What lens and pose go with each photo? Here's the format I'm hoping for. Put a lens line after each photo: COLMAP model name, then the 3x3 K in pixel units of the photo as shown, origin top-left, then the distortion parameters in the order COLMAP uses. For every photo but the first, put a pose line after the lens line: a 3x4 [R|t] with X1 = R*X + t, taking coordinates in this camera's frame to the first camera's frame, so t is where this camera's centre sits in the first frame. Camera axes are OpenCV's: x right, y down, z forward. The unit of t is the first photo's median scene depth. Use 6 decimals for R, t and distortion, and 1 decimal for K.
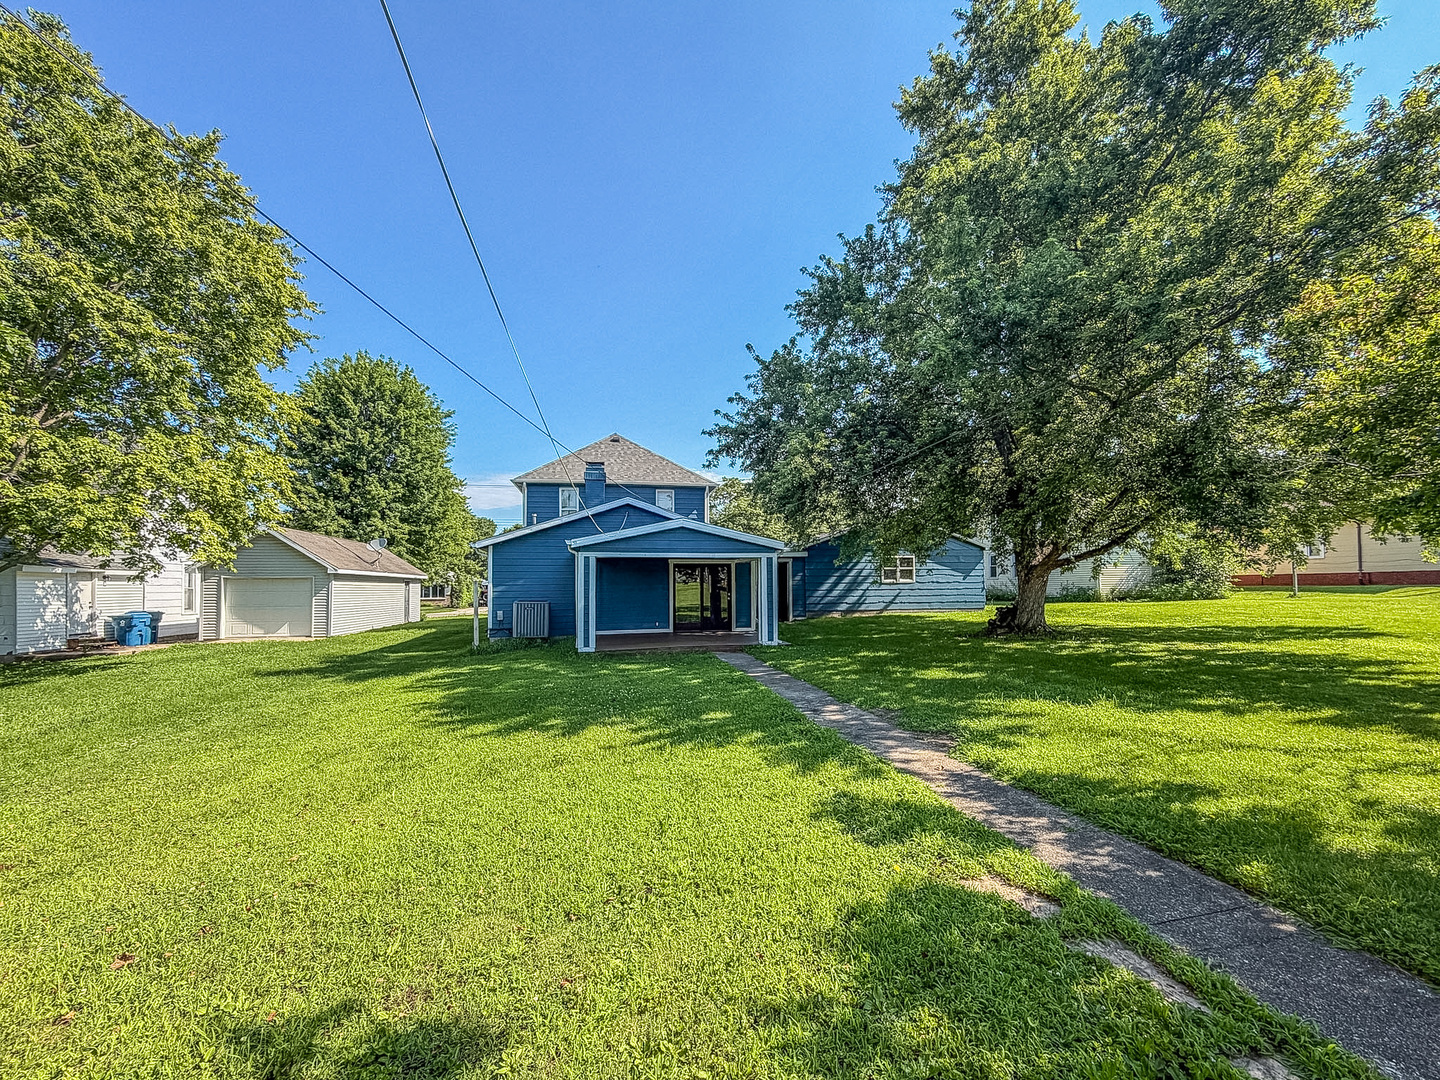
lens RADIAL K [[601.9, 0, 703.4], [0, 601.9, 596.0], [0, 0, 1]] dist [0.000038, -0.000084]
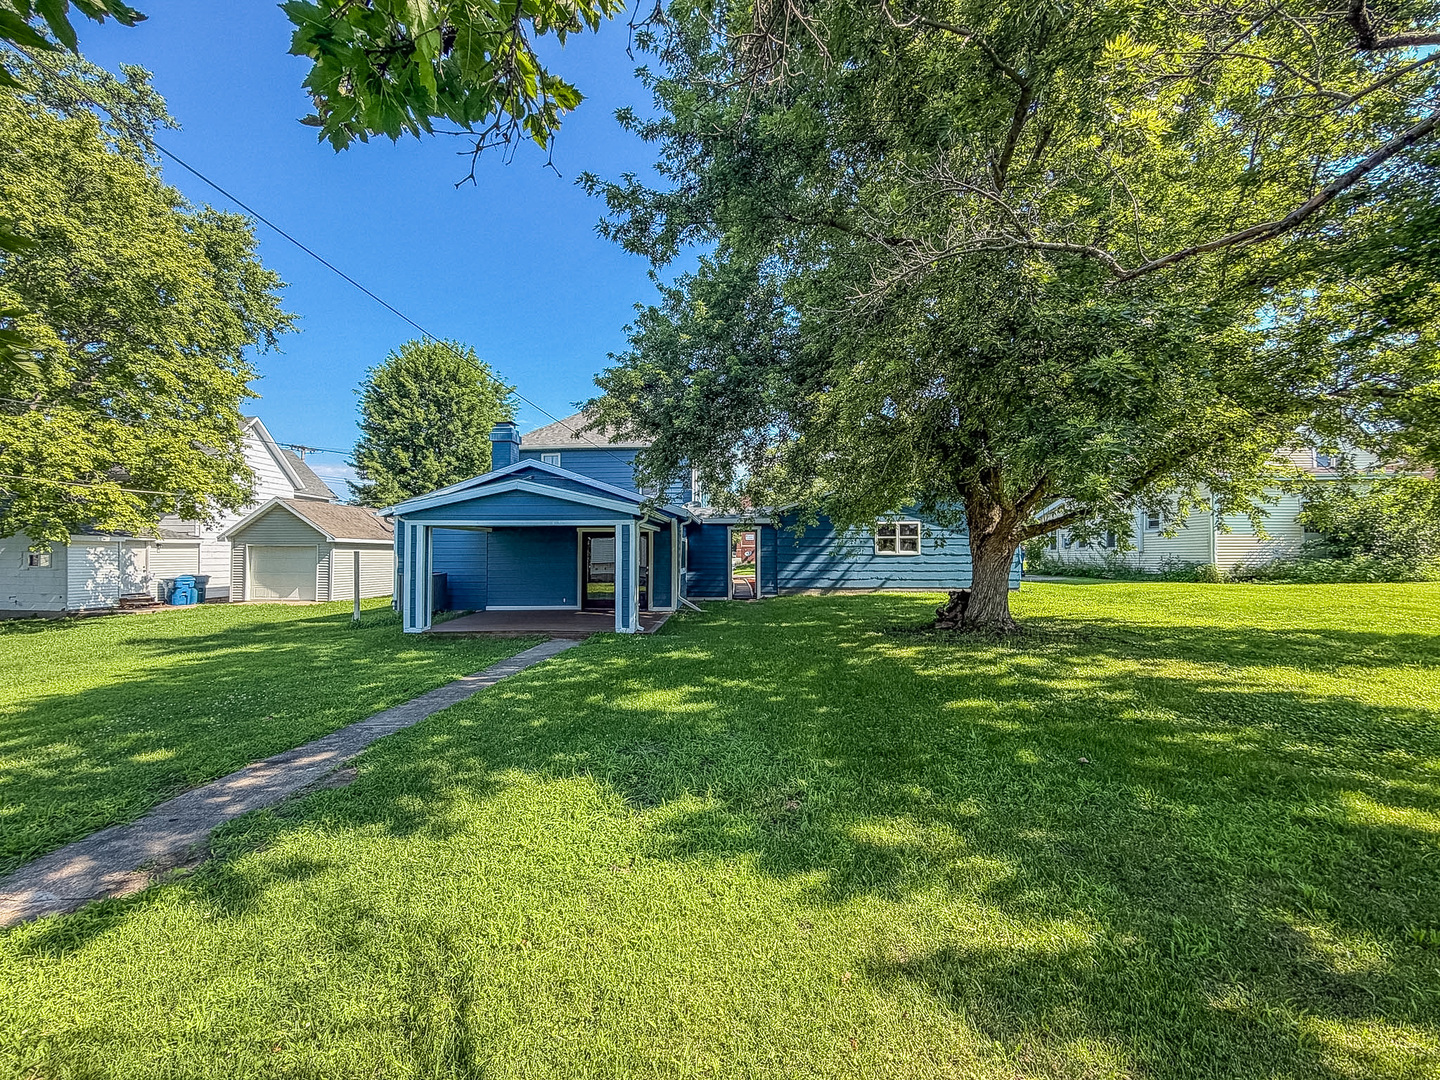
lens RADIAL K [[560.0, 0, 750.1], [0, 560.0, 567.5], [0, 0, 1]] dist [0.000606, -0.000072]
pose [[0.966937, 0.014274, -0.254617, 0.358037], [-0.011442, 0.999855, 0.012598, -0.013702], [0.254760, -0.009268, 0.966960, 0.238064]]
